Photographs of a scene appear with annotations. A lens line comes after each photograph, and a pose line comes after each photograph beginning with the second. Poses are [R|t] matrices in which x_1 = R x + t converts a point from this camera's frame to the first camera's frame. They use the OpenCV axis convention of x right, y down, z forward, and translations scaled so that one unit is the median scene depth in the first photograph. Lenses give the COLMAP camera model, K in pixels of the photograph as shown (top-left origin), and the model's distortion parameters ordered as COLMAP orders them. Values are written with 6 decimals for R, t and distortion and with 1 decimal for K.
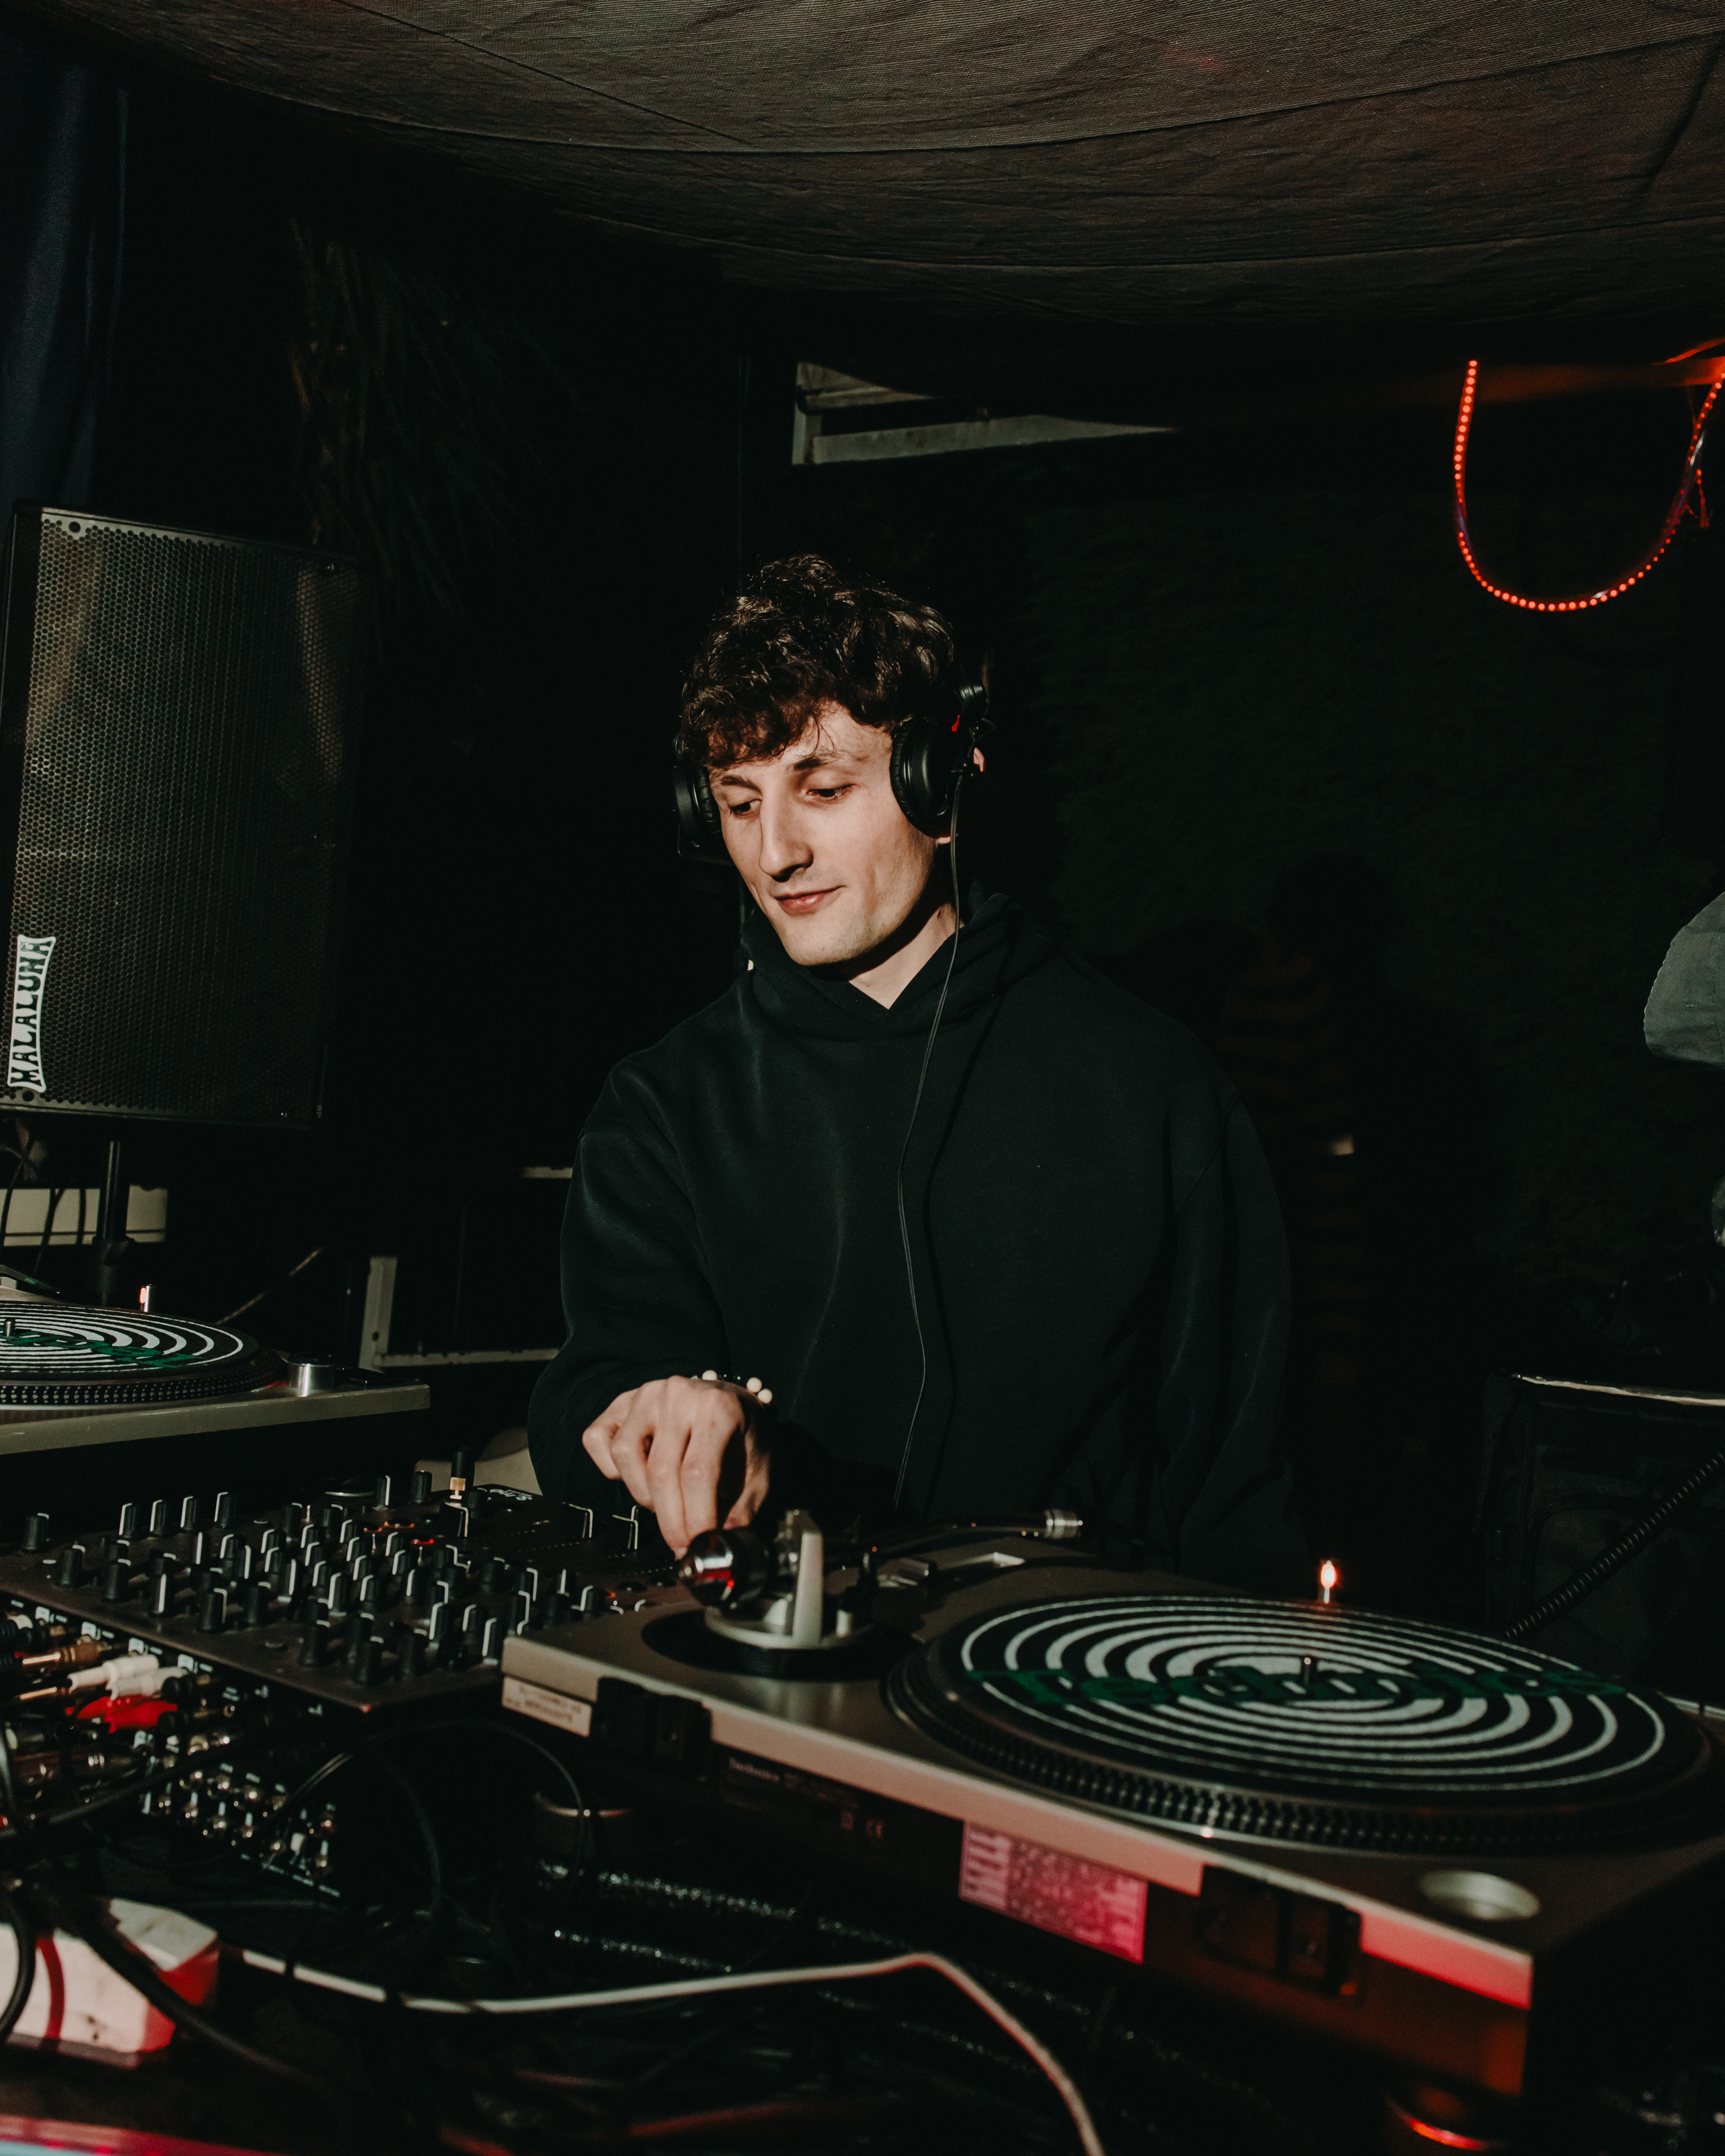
lens RADIAL K [[2597.2, 0, 862.5], [0, 2597.2, 1078.0], [0, 0, 1]] dist [0.115114, -0.092403]
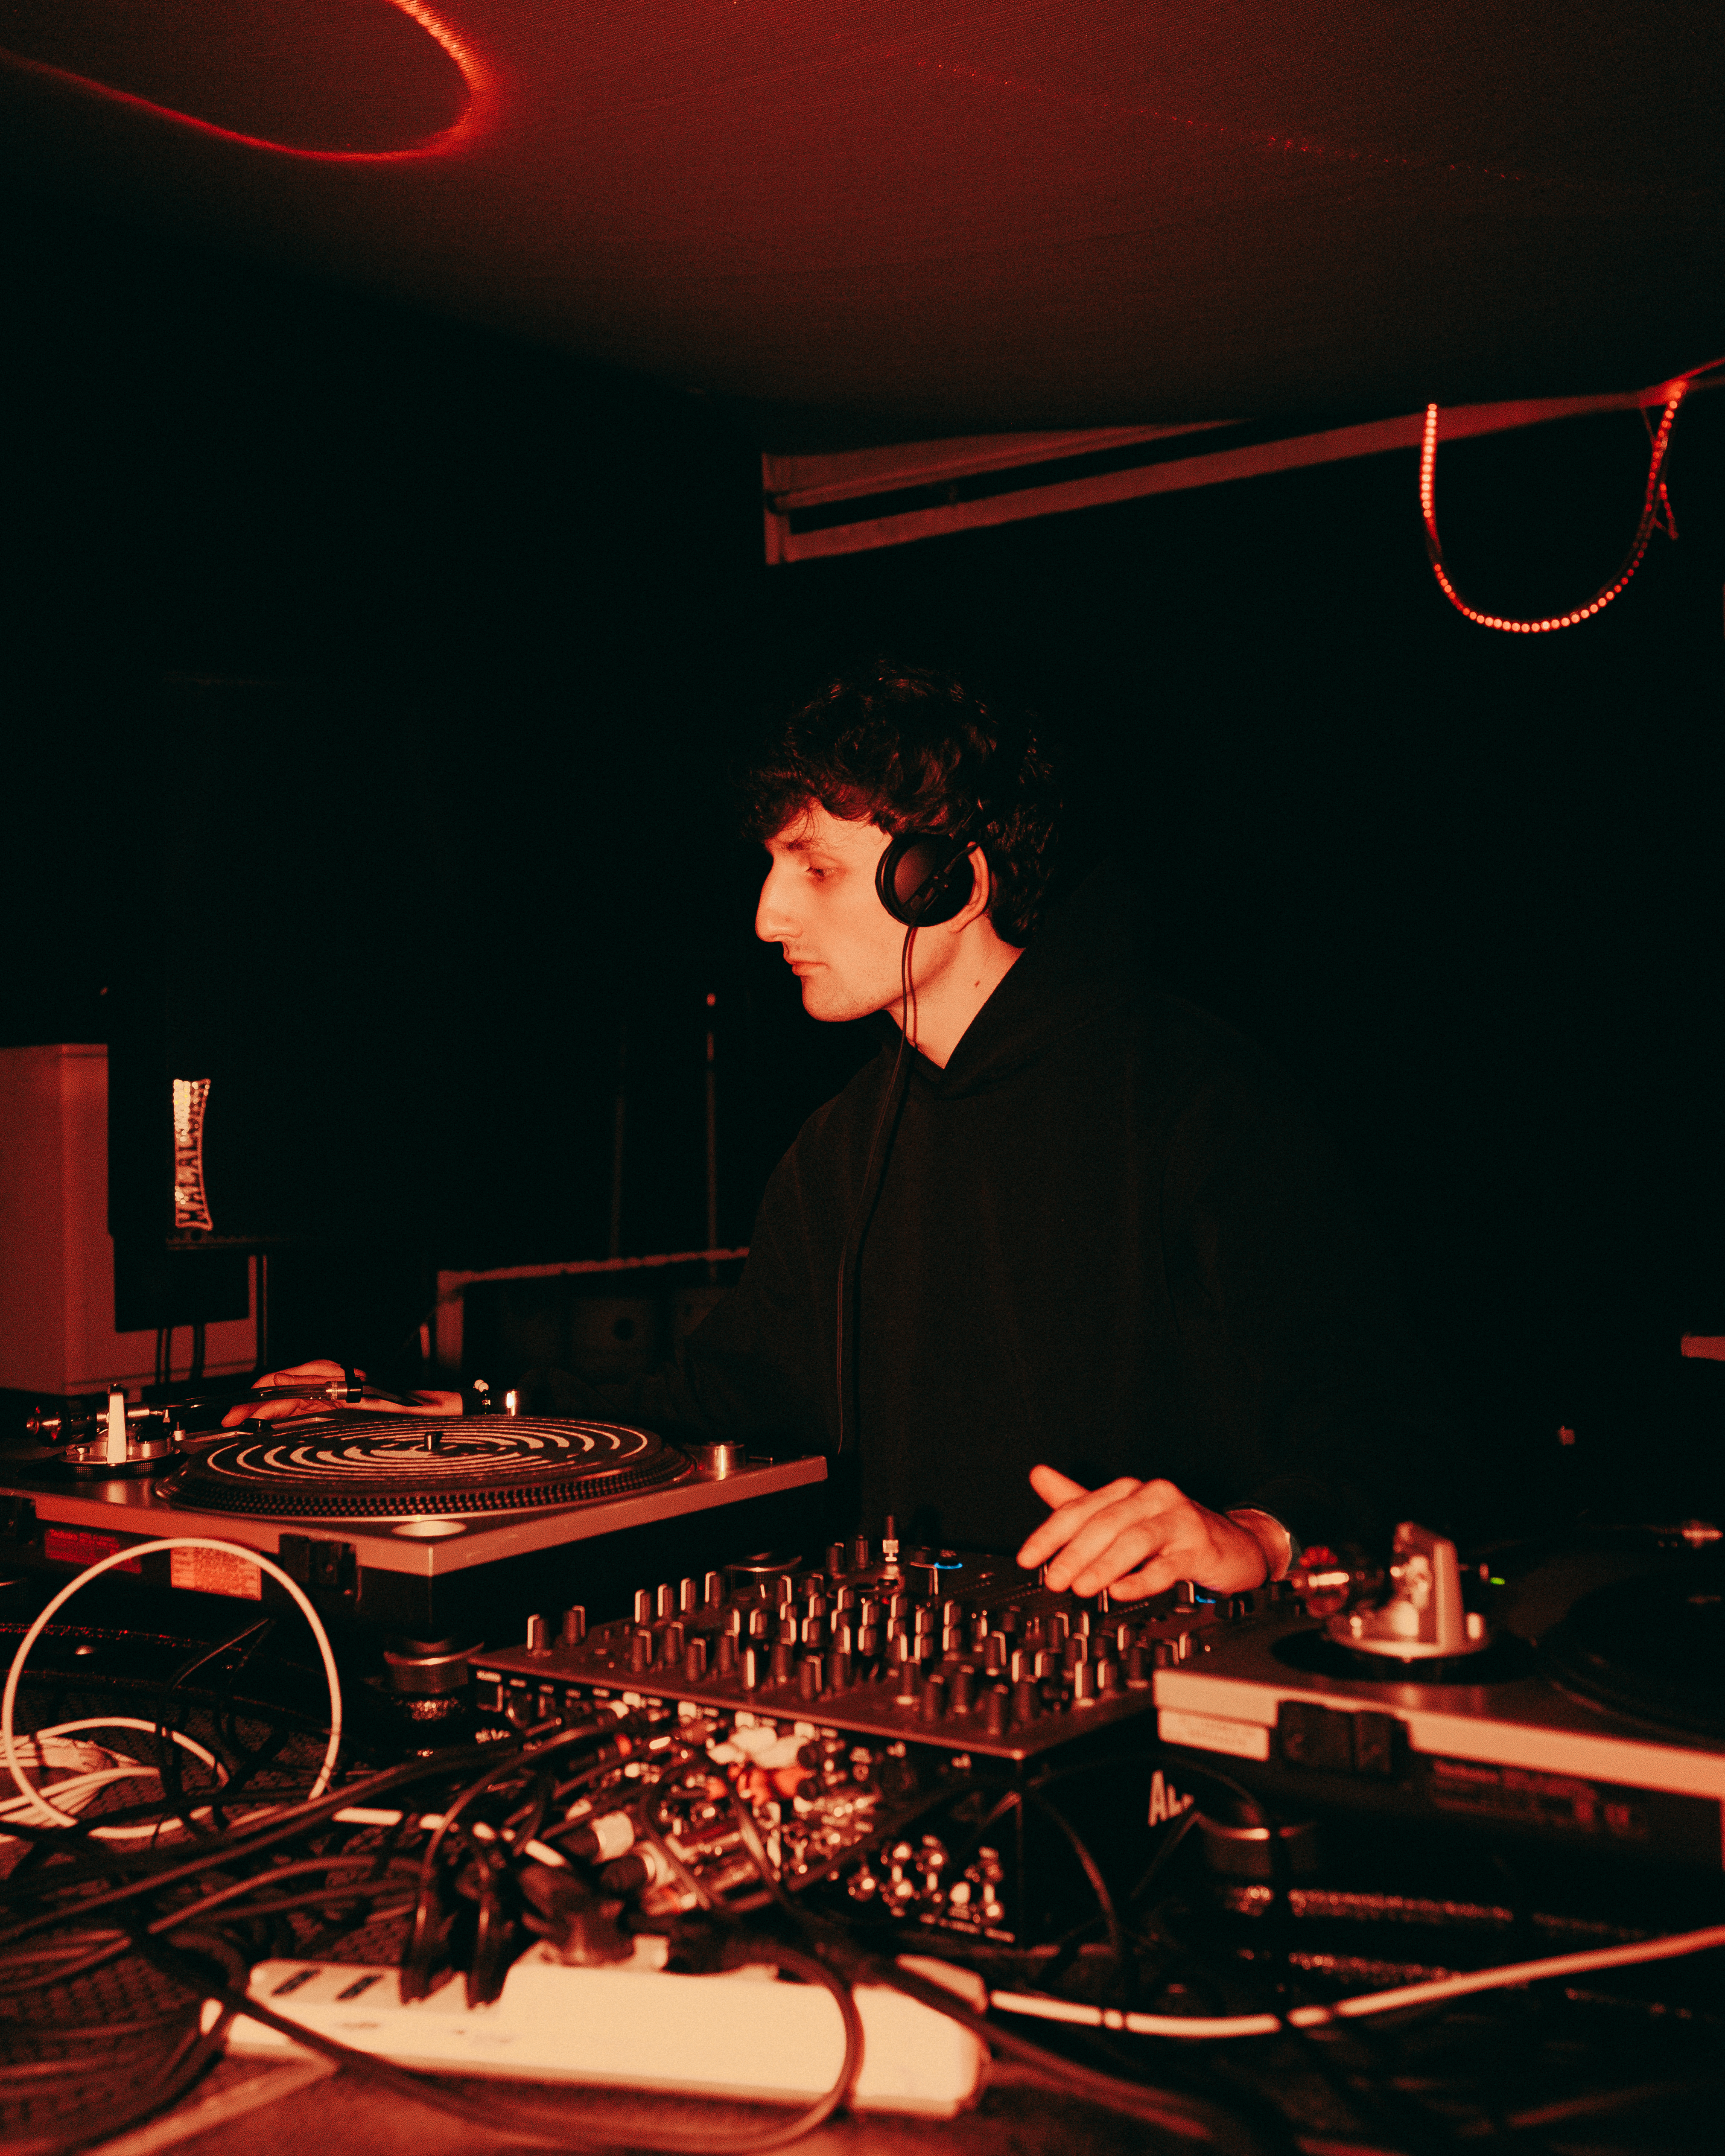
lens RADIAL K [[2518.4, 0, 827.2], [0, 2518.4, 1073.7], [0, 0, 1]] dist [0.104997, -0.012690]
pose [[0.994703, -0.100213, 0.022873, -0.242238], [0.100856, 0.994480, -0.028949, -0.006419], [-0.019845, 0.031103, 0.999319, -0.012735]]
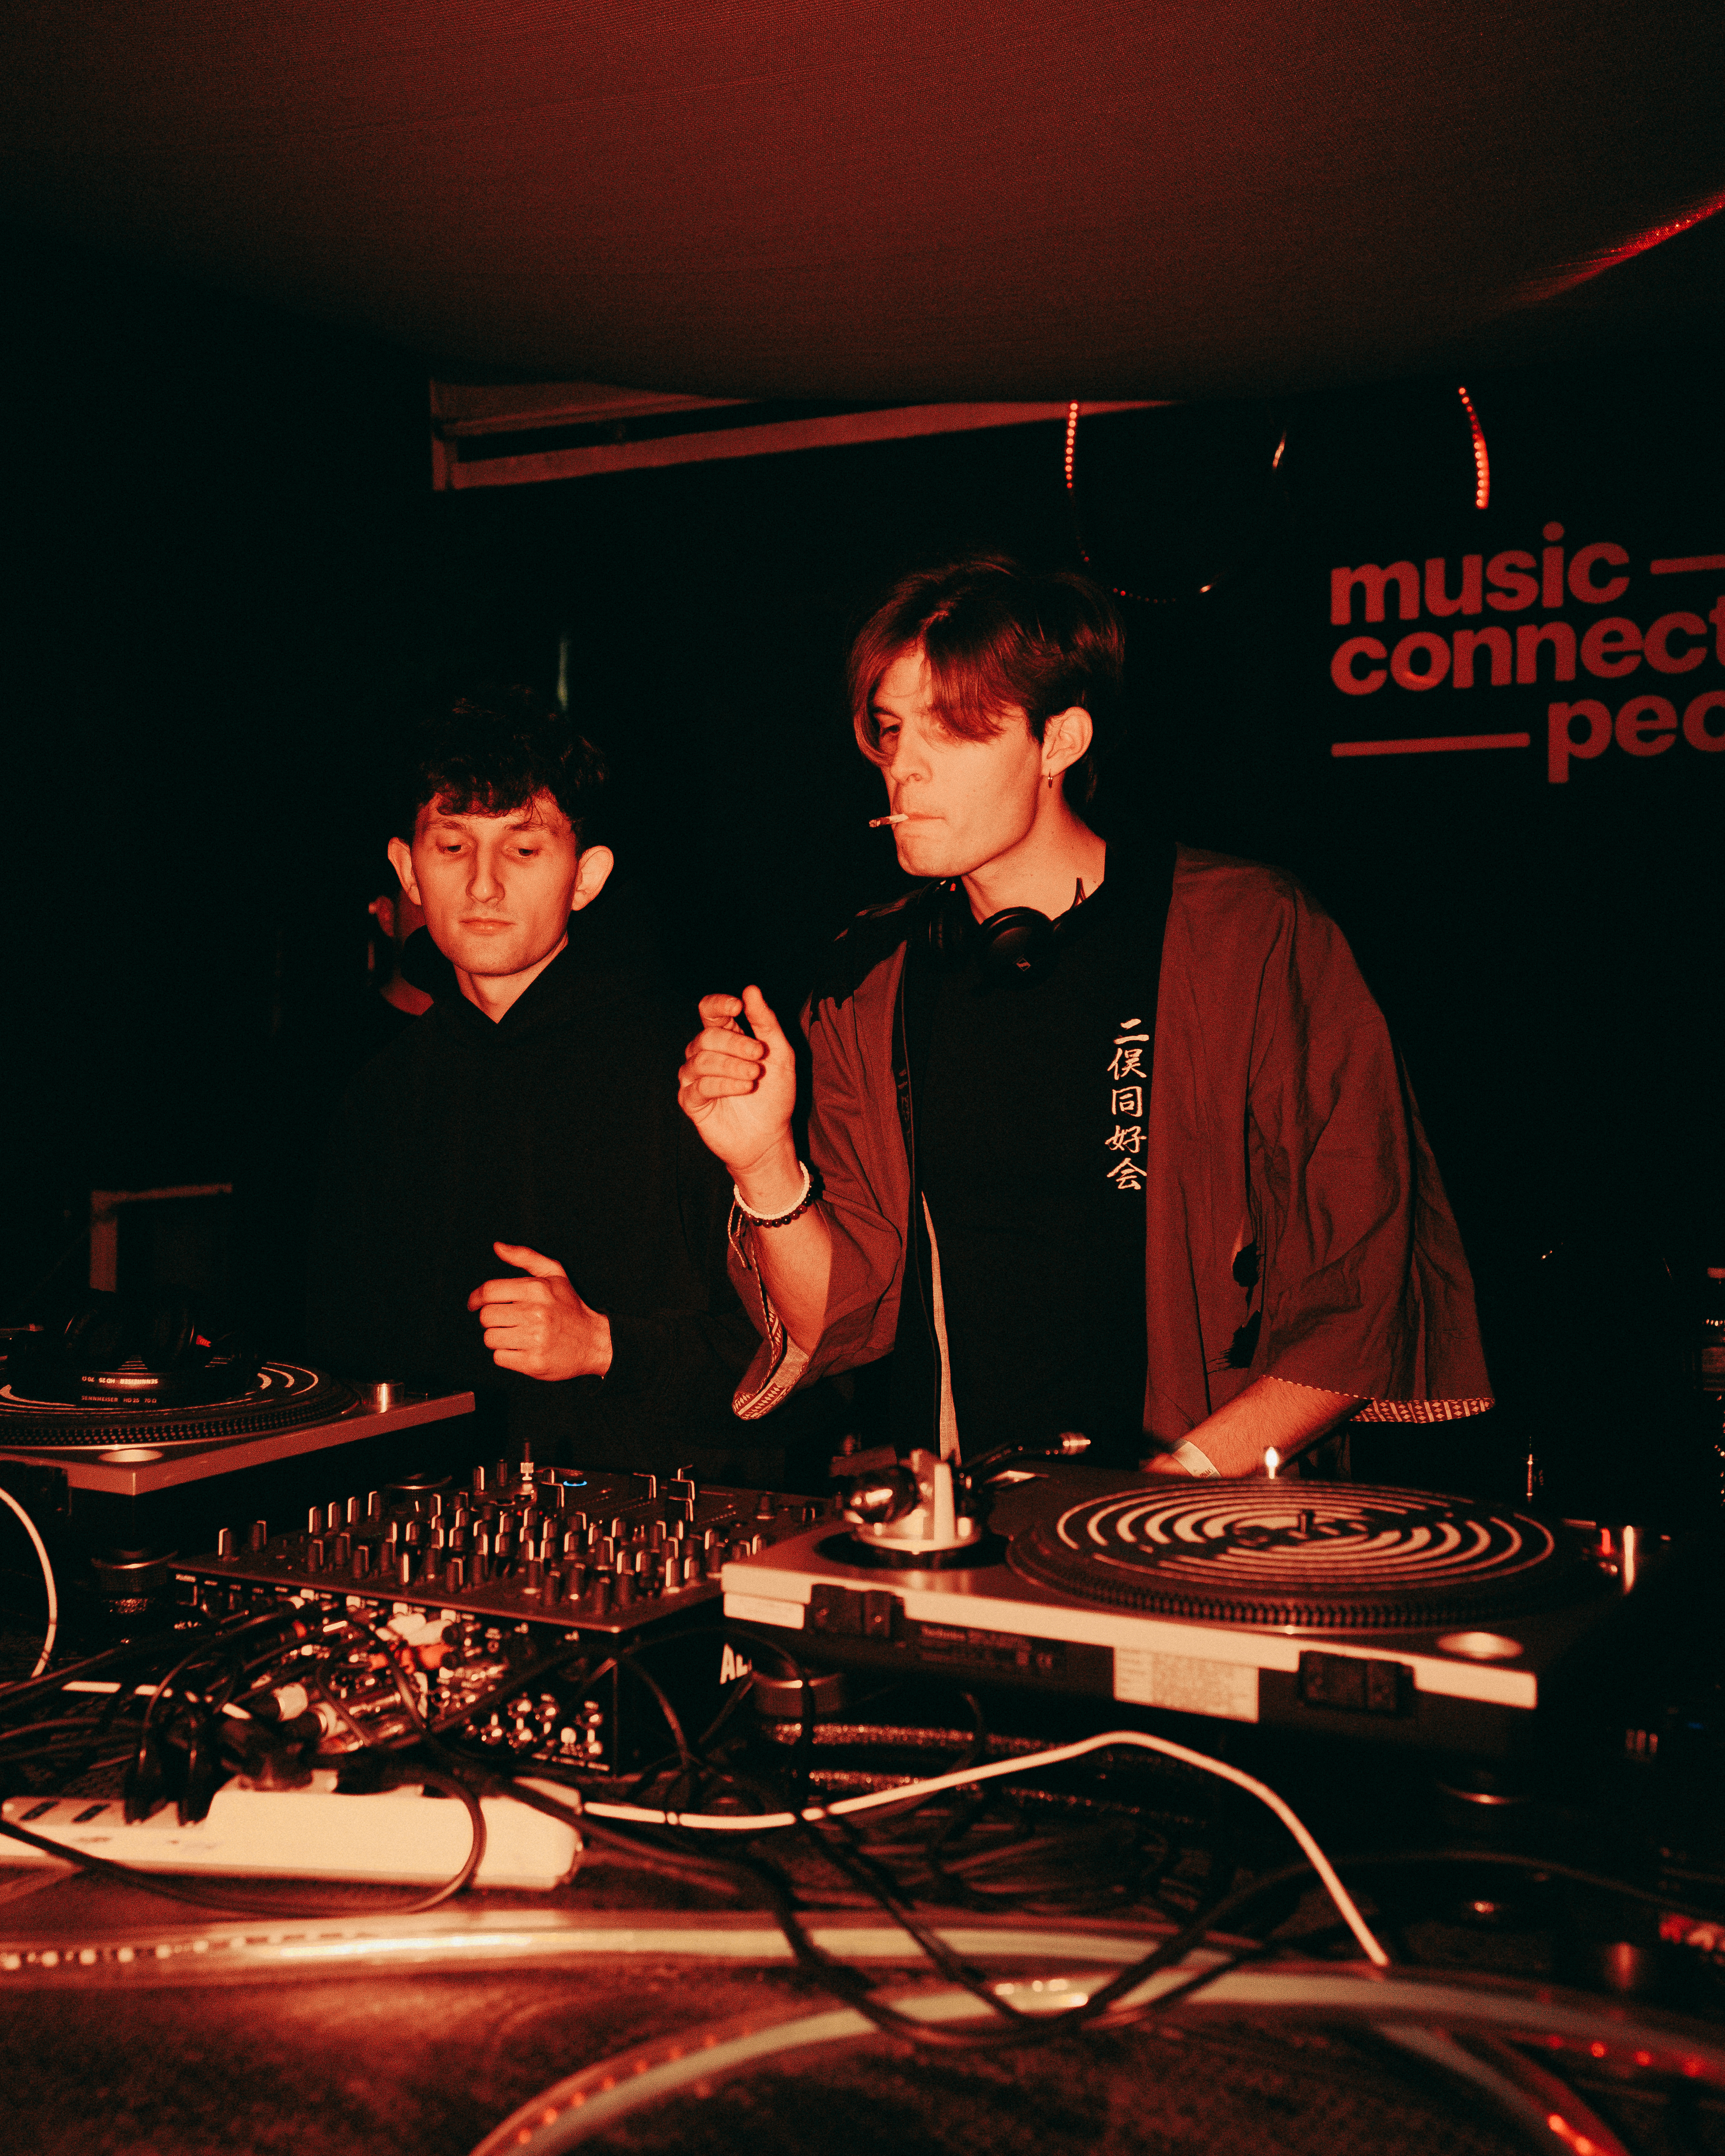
lens RADIAL K [[2581.0, 0, 834.3], [0, 2581.0, 1119.4], [0, 0, 1]] dist [0.091391, -0.052518]
pose [[0.985112, -0.087409, 0.148032, -0.234808], [0.082647, 0.995853, 0.038032, -0.056925], [-0.150742, -0.025231, 0.988251, -0.298651]]
